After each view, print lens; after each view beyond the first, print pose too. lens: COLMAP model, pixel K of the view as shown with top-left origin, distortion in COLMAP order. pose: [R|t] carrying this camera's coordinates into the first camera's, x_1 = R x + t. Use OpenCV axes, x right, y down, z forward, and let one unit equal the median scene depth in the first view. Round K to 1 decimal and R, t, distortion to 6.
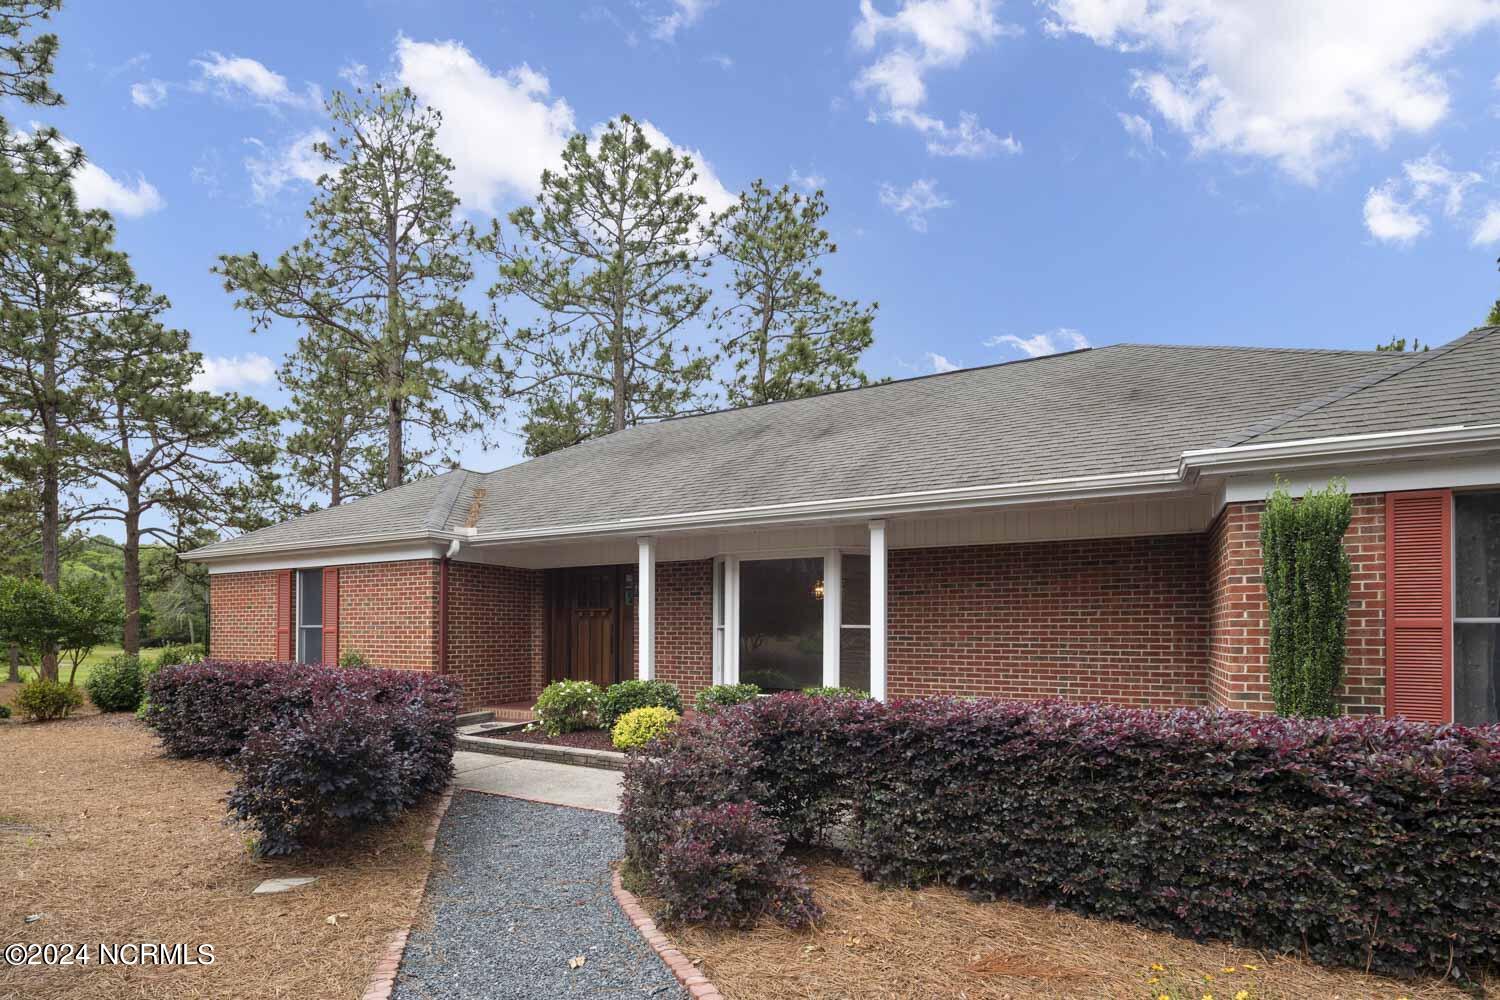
lens RADIAL K [[734.6, 0, 739.8], [0, 734.6, 640.4], [0, 0, 1]] dist [0.000485, 0.000477]
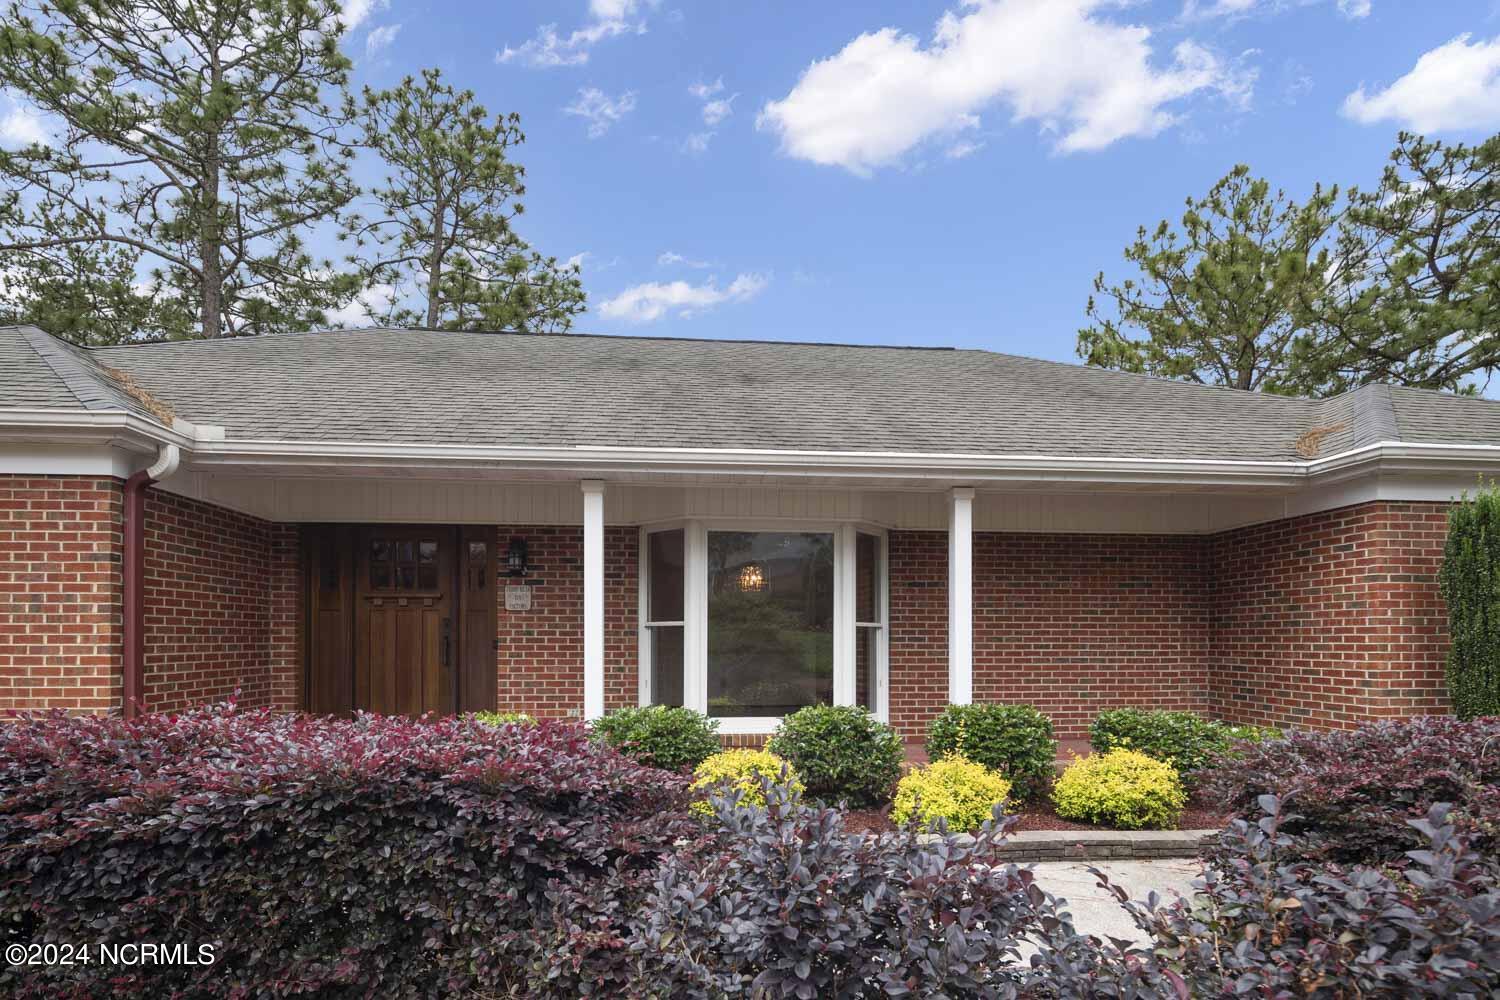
lens RADIAL K [[734.6, 0, 739.8], [0, 734.6, 640.4], [0, 0, 1]] dist [0.000485, 0.000477]
pose [[0.828461, -0.001770, 0.560043, -0.422221], [0.006685, 0.999955, -0.006728, 0.002946], [-0.560006, 0.009318, 0.828436, 0.449634]]
